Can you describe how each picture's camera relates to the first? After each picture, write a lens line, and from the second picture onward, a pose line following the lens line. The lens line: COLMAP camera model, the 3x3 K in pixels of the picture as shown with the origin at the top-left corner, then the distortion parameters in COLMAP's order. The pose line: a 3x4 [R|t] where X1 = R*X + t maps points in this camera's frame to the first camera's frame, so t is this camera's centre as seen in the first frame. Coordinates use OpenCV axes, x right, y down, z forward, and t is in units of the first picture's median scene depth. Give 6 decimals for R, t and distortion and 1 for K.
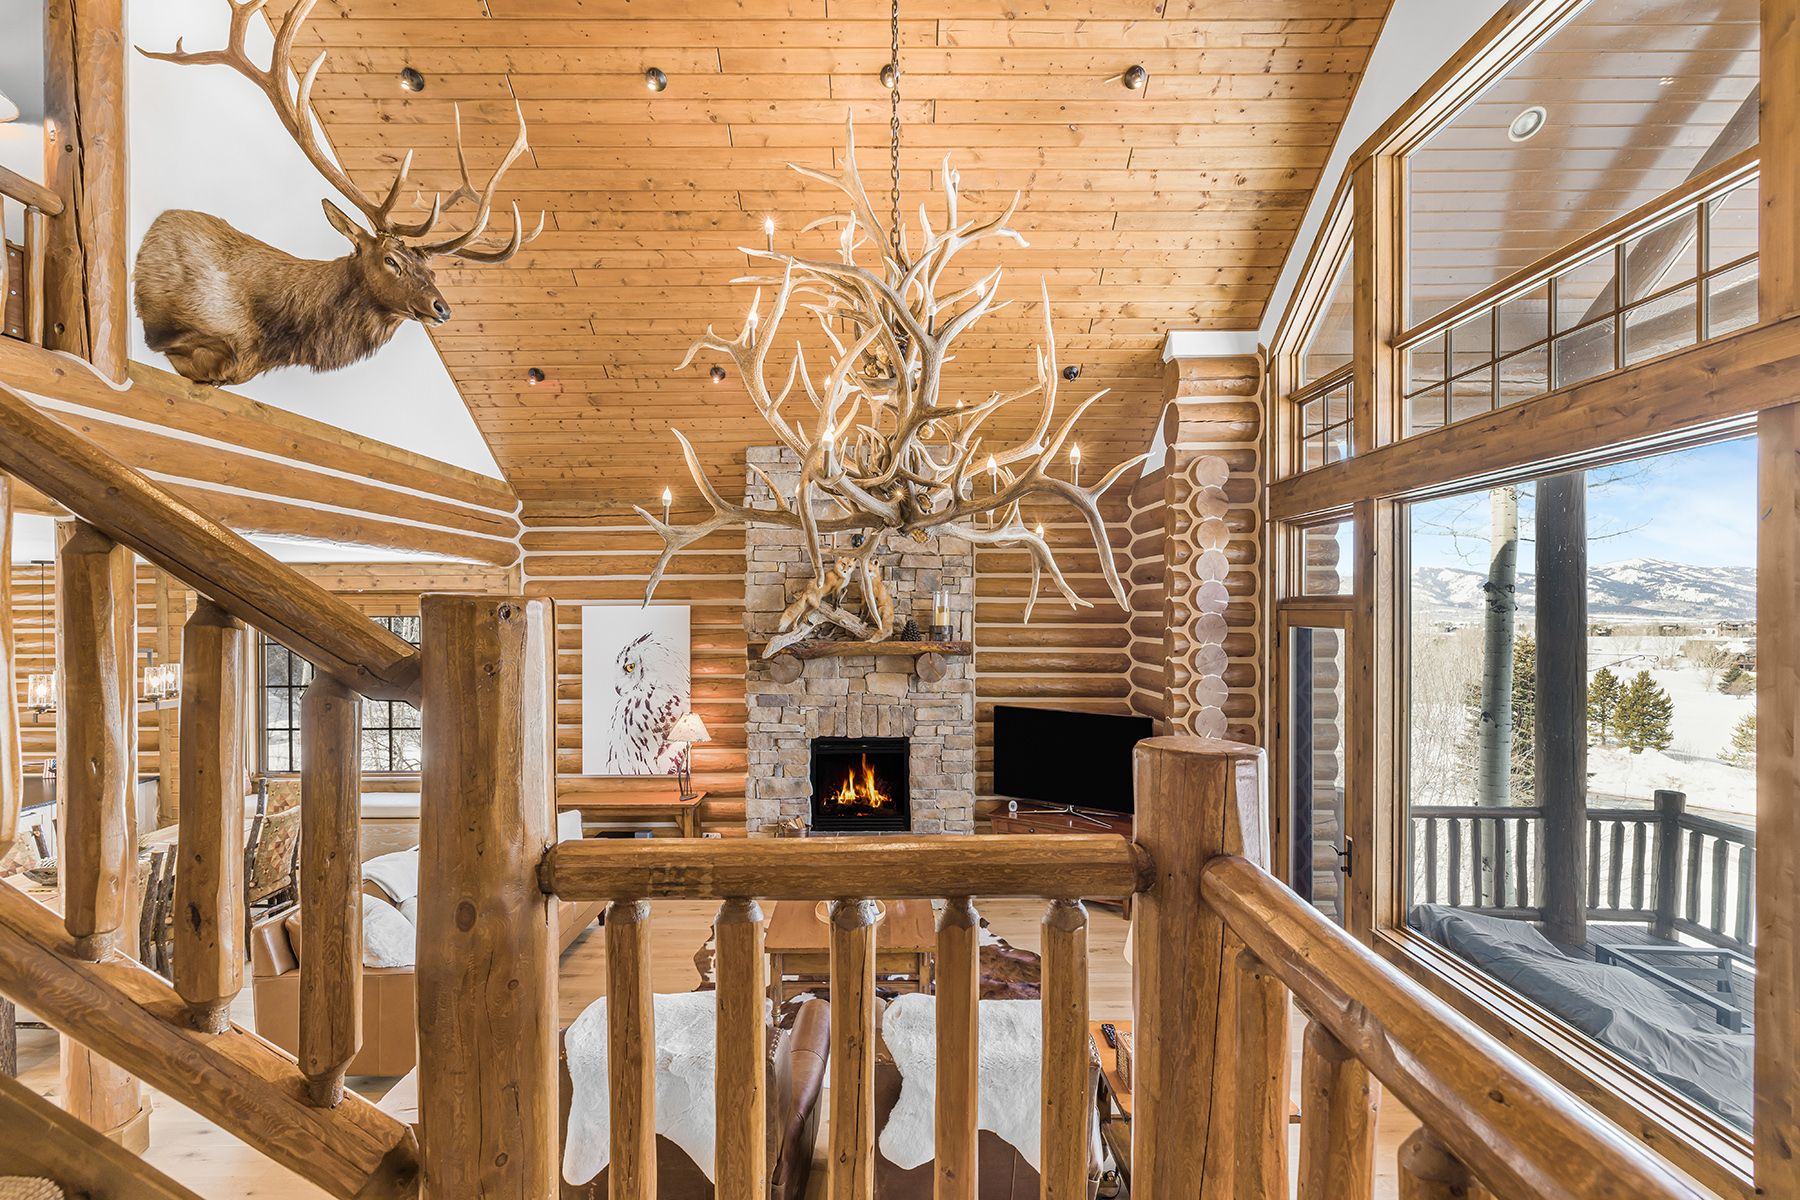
lens RADIAL K [[756.1, 0, 887.4], [0, 756.1, 607.3], [0, 0, 1]] dist [-0.000901, 0.000165]
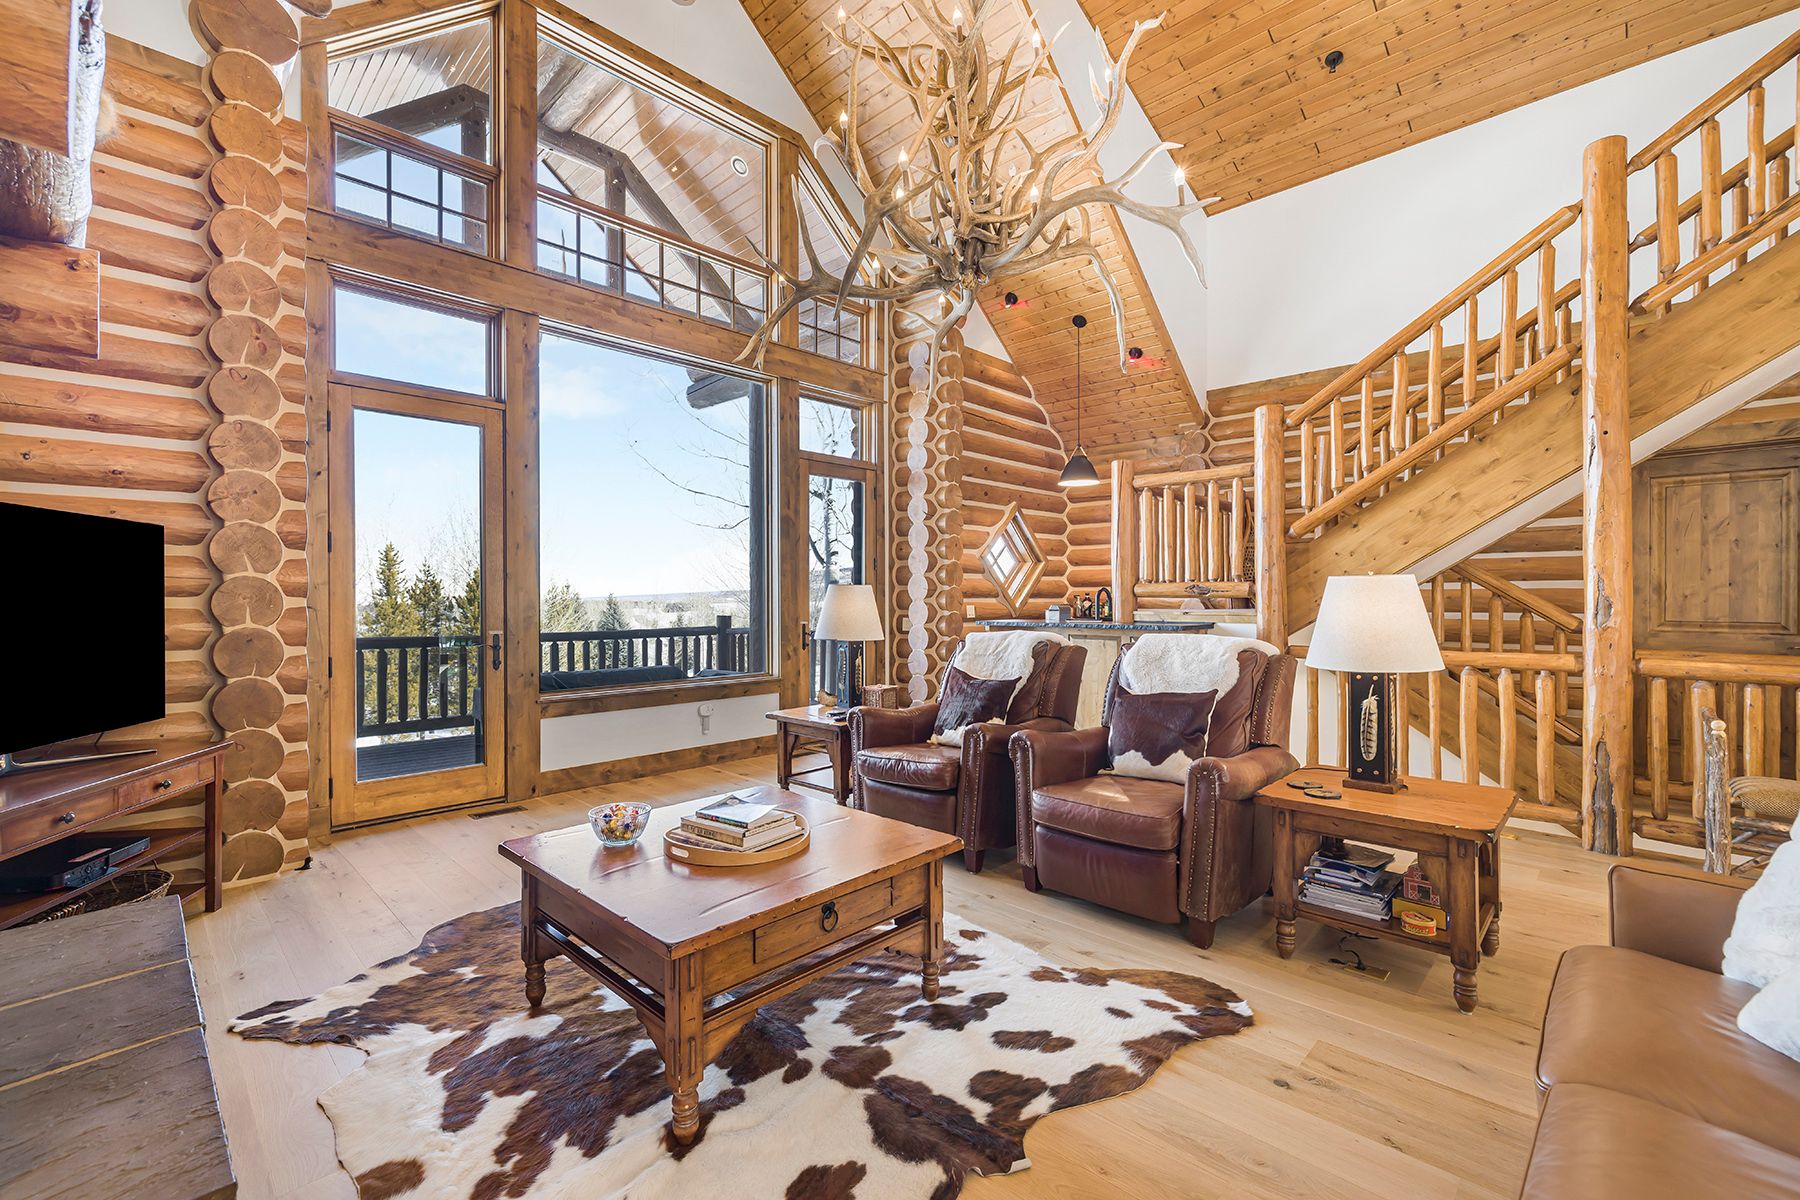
lens RADIAL K [[756.1, 0, 883.8], [0, 756.1, 600.1], [0, 0, 1]] dist [-0.000901, 0.000165]
pose [[-0.703689, 0.002509, 0.710504, -0.339689], [0.004905, 0.999987, 0.001327, 0.183793], [-0.710491, 0.004418, -0.703692, 0.941802]]
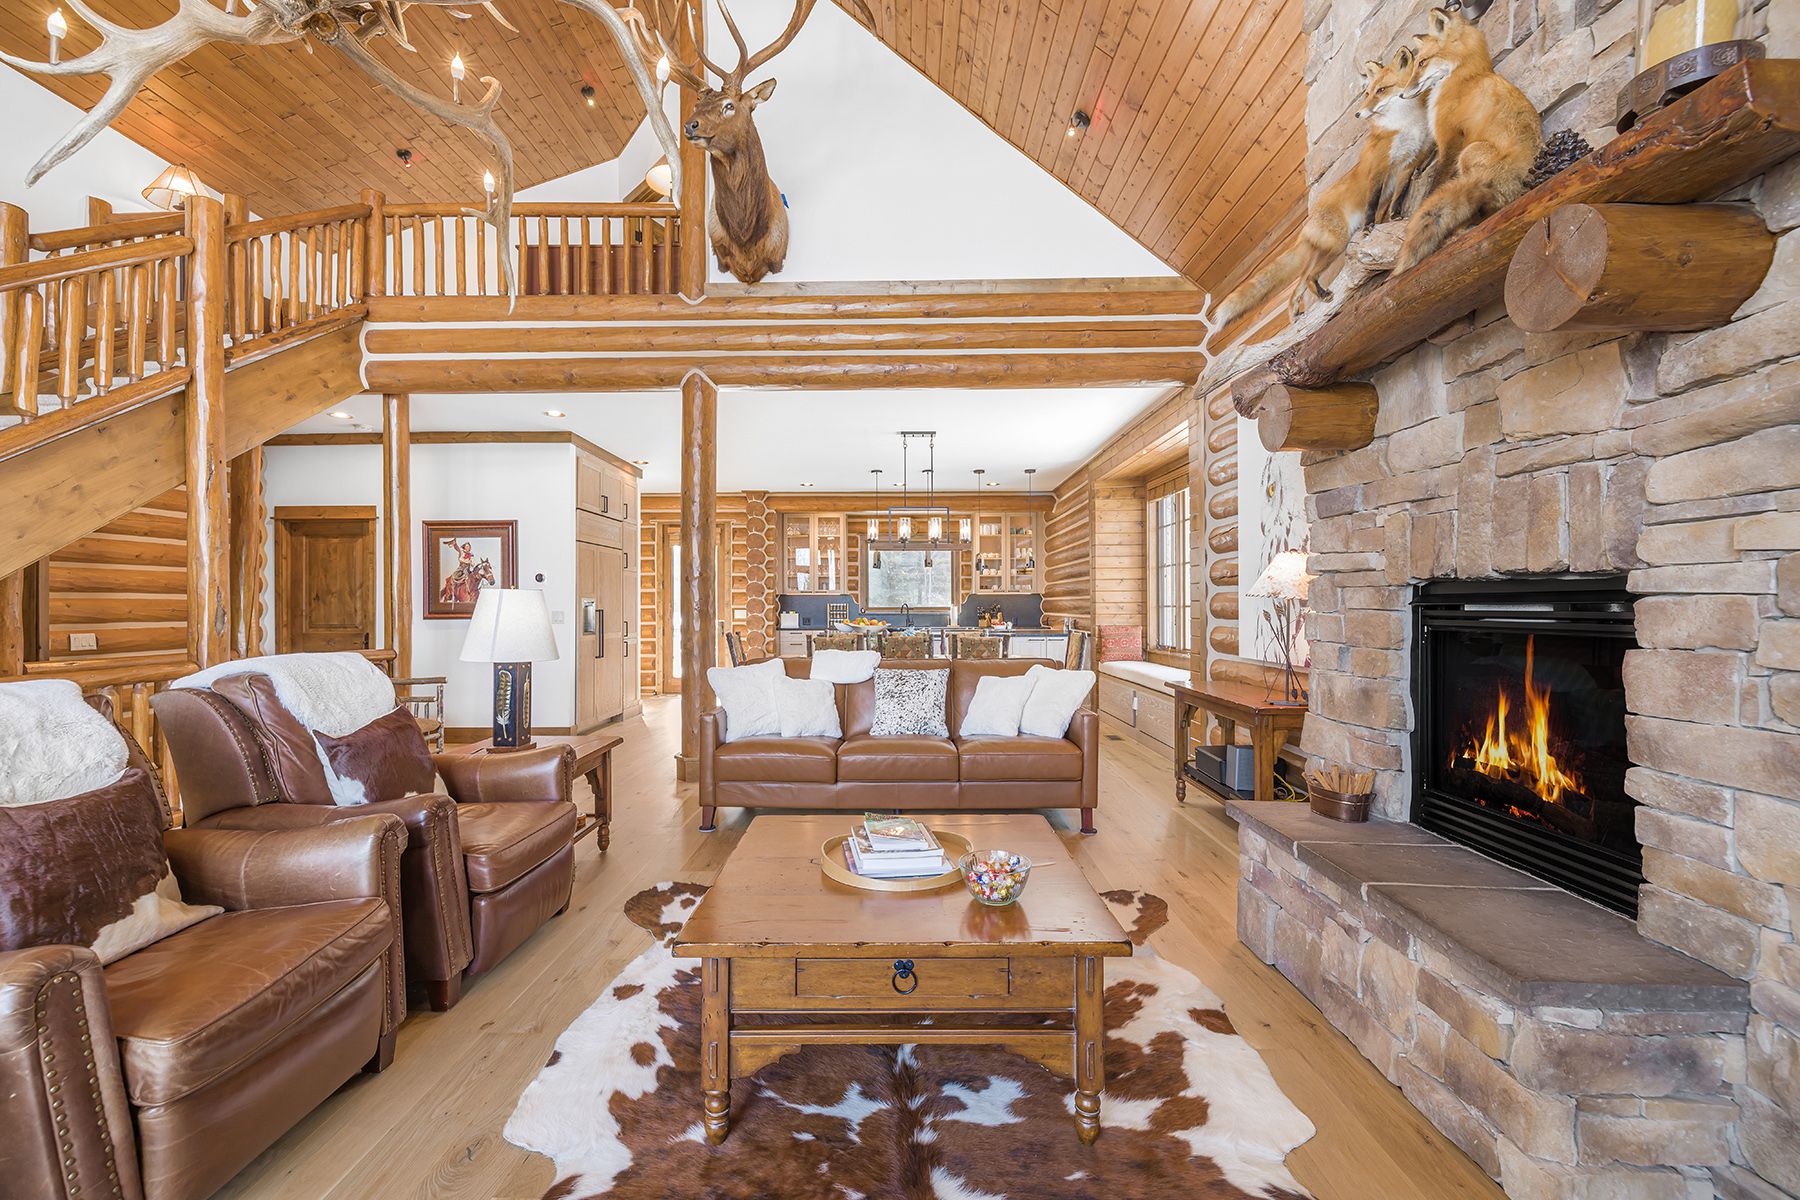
lens RADIAL K [[756.1, 0, 889.8], [0, 756.1, 601.2], [0, 0, 1]] dist [-0.000901, 0.000165]
pose [[-0.027312, -0.002794, -0.999623, 0.304351], [0.001868, 0.999994, -0.002846, 0.182684], [0.999625, -0.001945, -0.027306, 0.744559]]
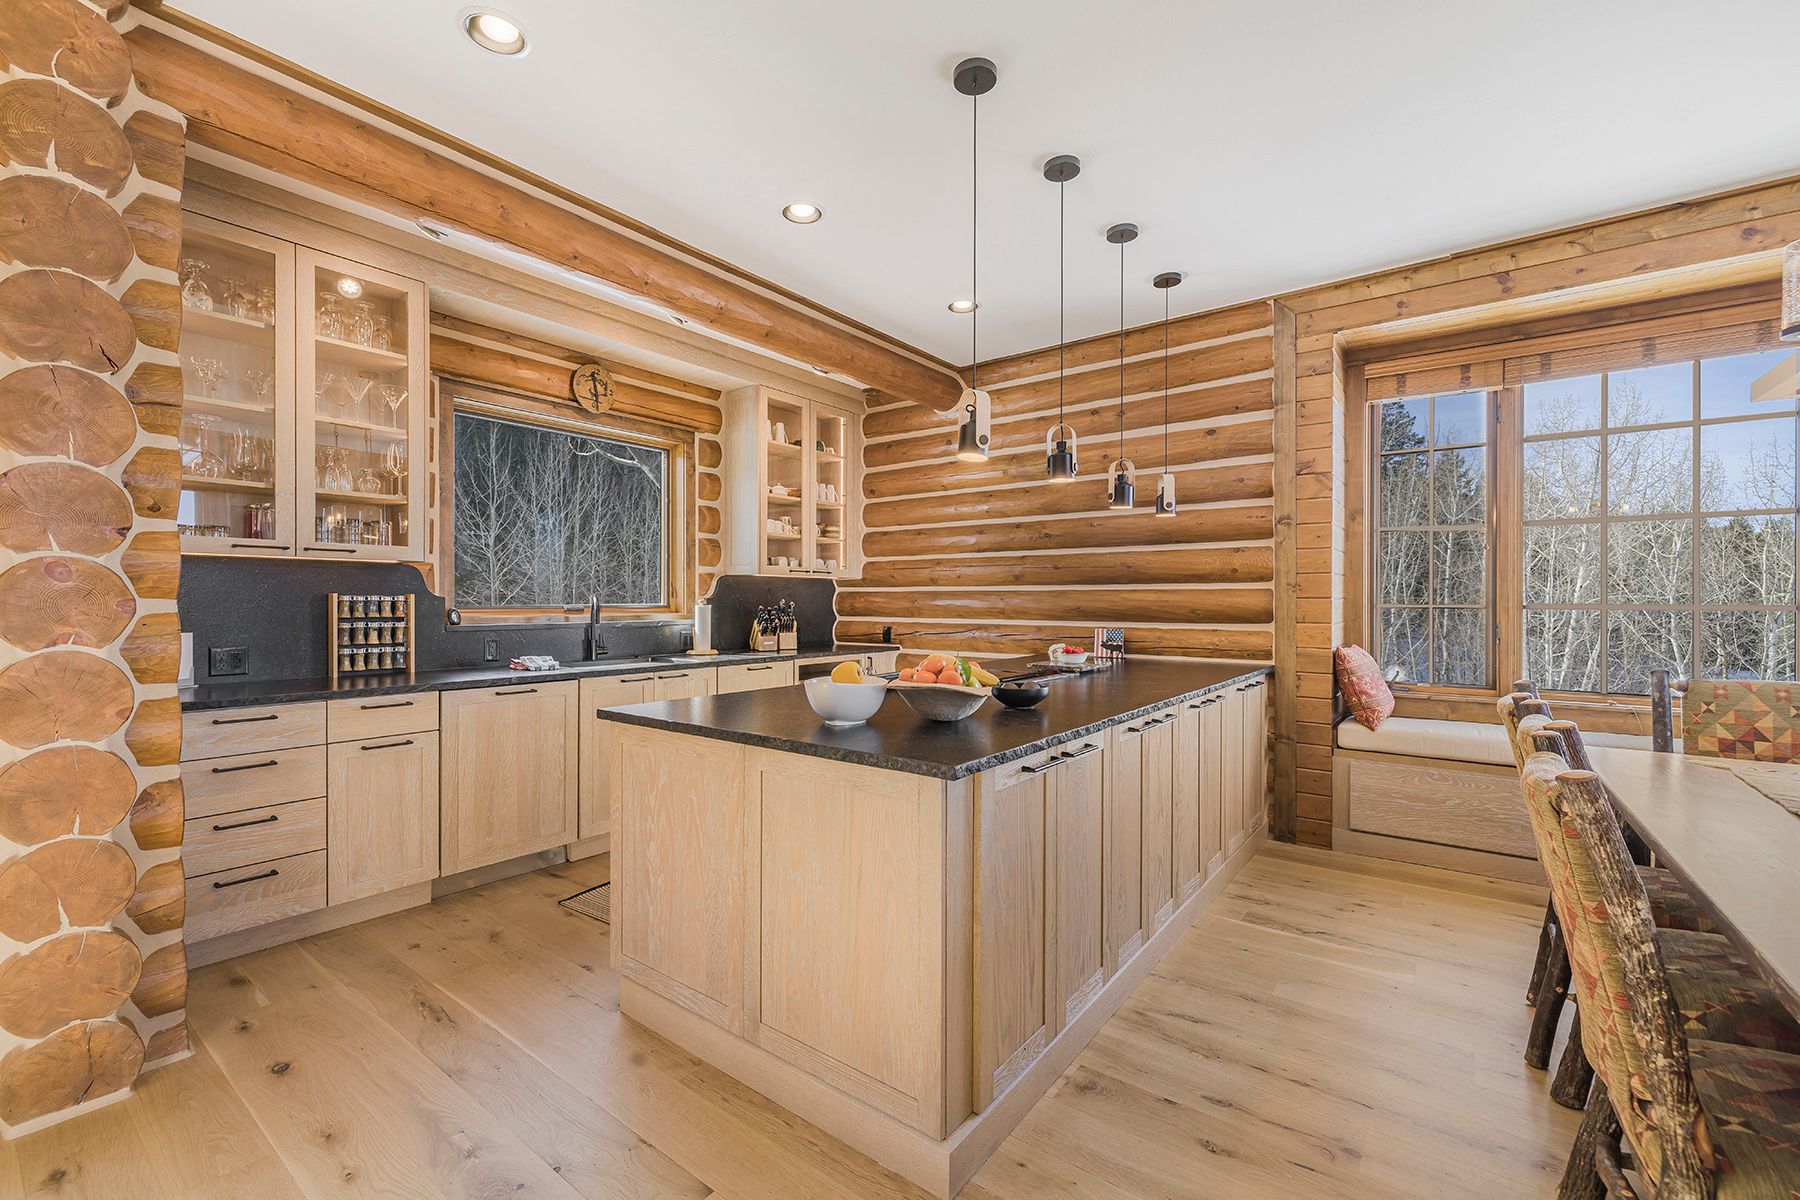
lens RADIAL K [[756.1, 0, 887.6], [0, 756.1, 603.7], [0, 0, 1]] dist [-0.000901, 0.000165]
pose [[0.784176, 0.007949, -0.620487, -0.890056], [-0.004221, 0.999963, 0.007476, 0.183434], [0.620524, -0.003243, 0.784181, 0.383200]]
